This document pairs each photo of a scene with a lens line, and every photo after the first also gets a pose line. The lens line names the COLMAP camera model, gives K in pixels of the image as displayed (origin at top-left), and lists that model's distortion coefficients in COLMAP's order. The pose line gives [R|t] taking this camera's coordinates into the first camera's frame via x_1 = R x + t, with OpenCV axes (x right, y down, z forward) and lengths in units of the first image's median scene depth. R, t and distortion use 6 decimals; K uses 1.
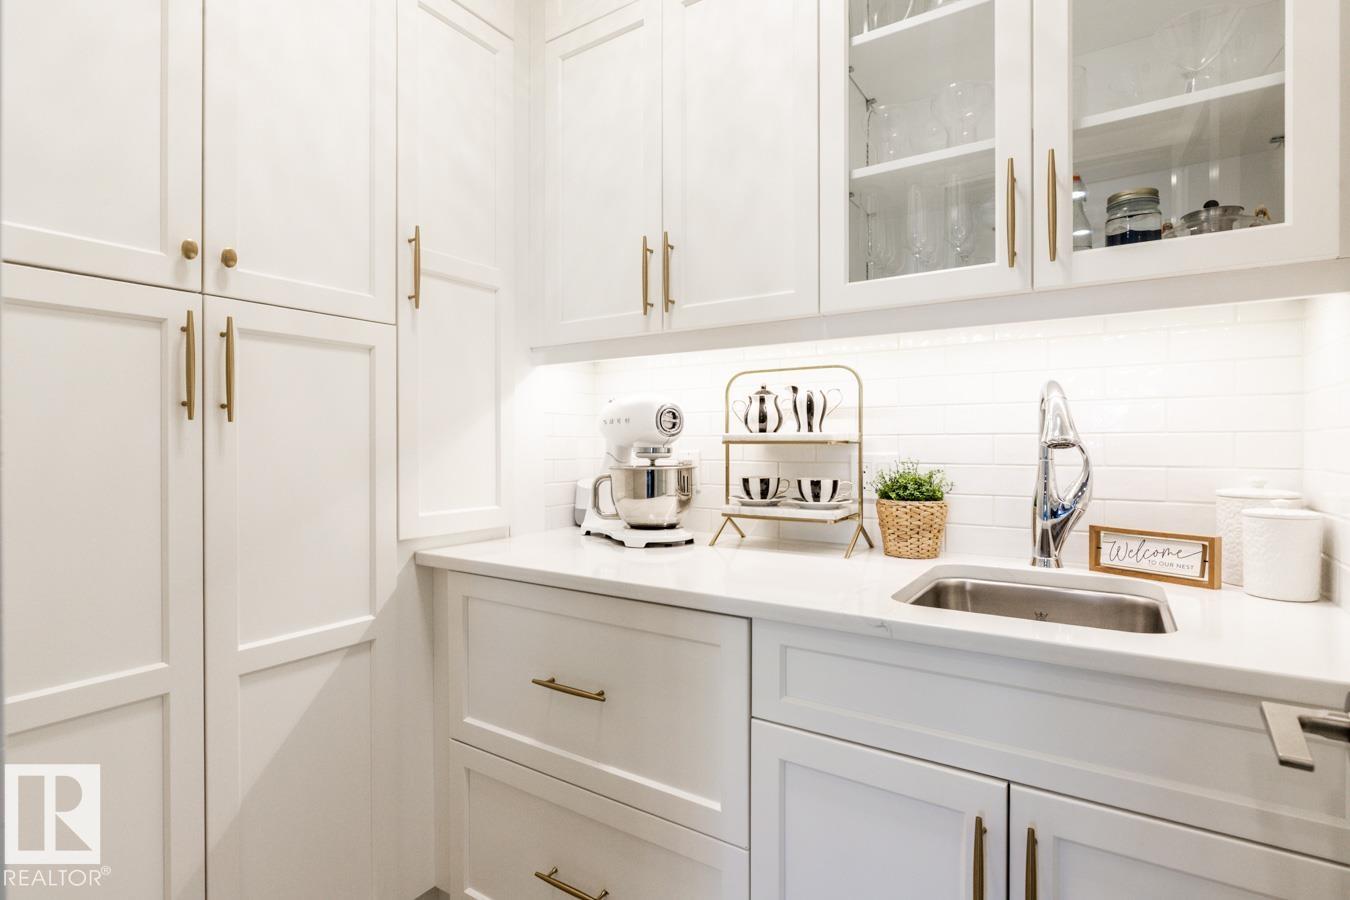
lens RADIAL K [[668.2, 0, 665.9], [0, 668.2, 444.5], [0, 0, 1]] dist [-0.003872, 0.001205]
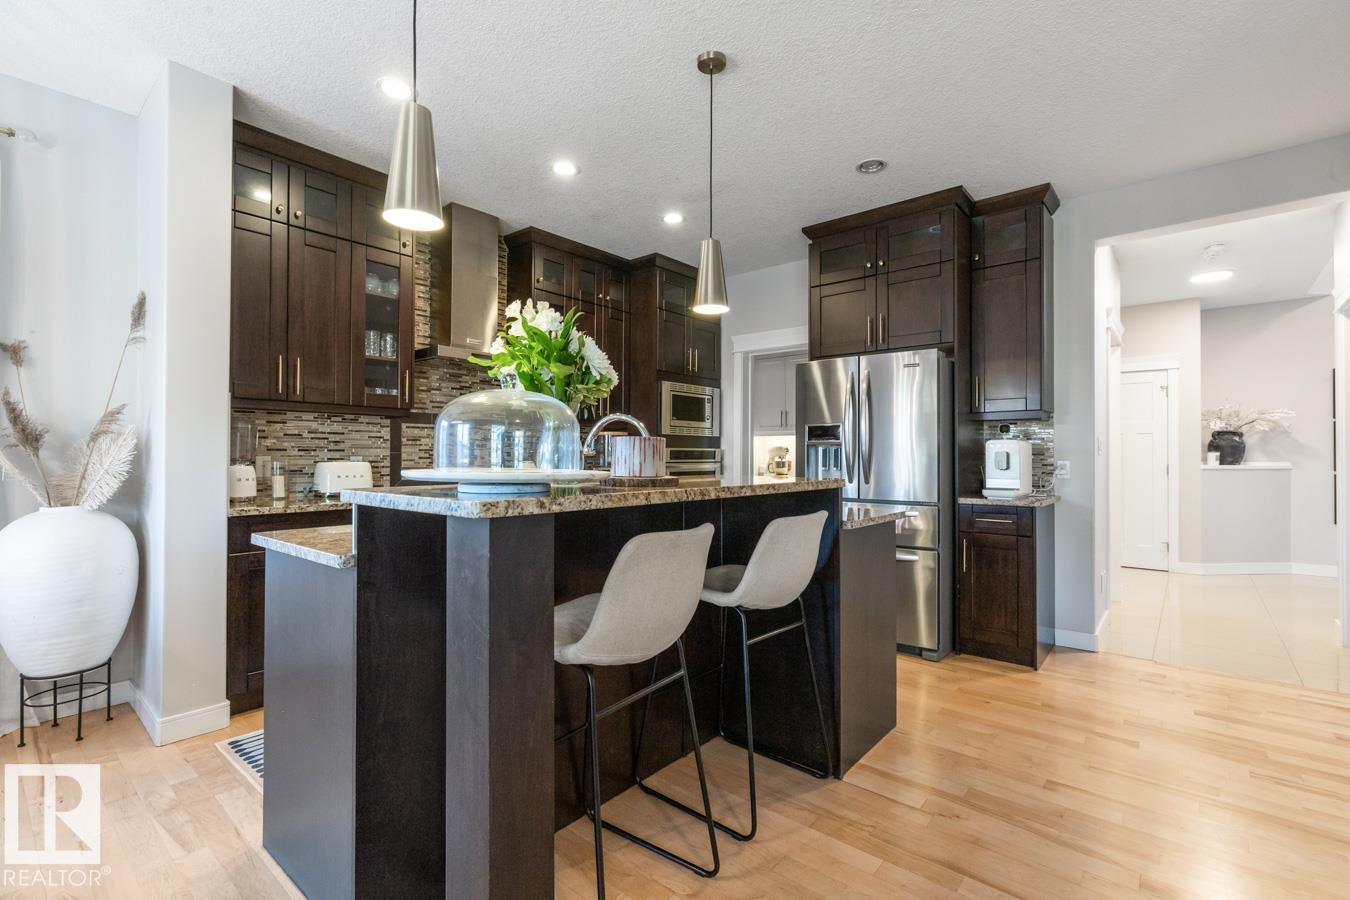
lens RADIAL K [[624.2, 0, 675.4], [0, 624.2, 451.6], [0, 0, 1]] dist [0.011760, -0.002366]
pose [[0.995946, 0.004348, -0.089844, -0.380240], [-0.004884, 0.999972, -0.005752, -0.002199], [0.089816, 0.006168, 0.995939, -3.409631]]
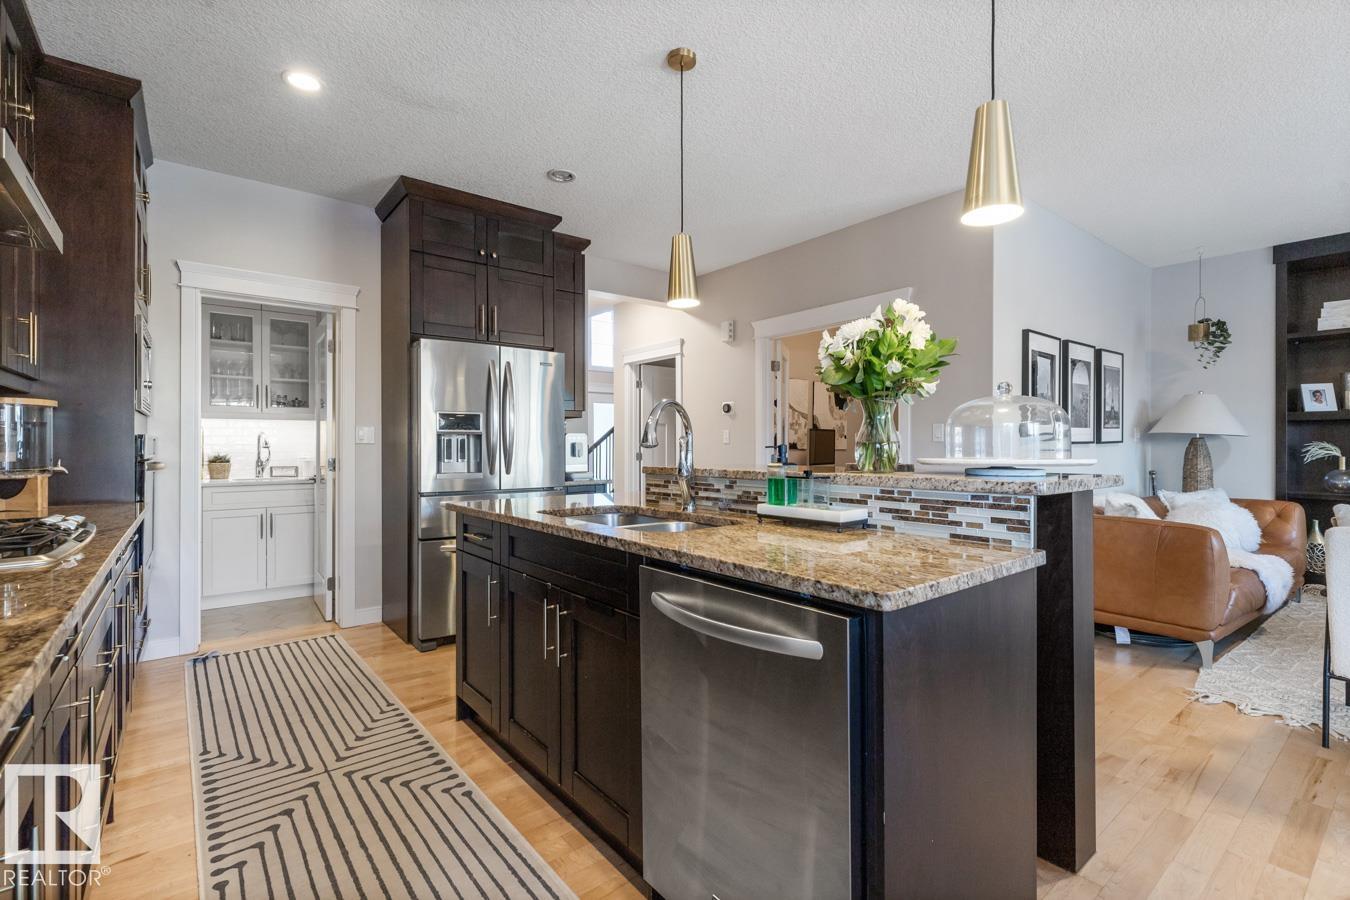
lens RADIAL K [[624.2, 0, 678.0], [0, 624.2, 450.5], [0, 0, 1]] dist [0.011760, -0.002366]
pose [[0.291600, -0.005454, 0.956525, -2.068099], [-0.003624, 0.999970, 0.006806, -0.015319], [-0.956533, -0.005451, 0.291572, -2.259793]]
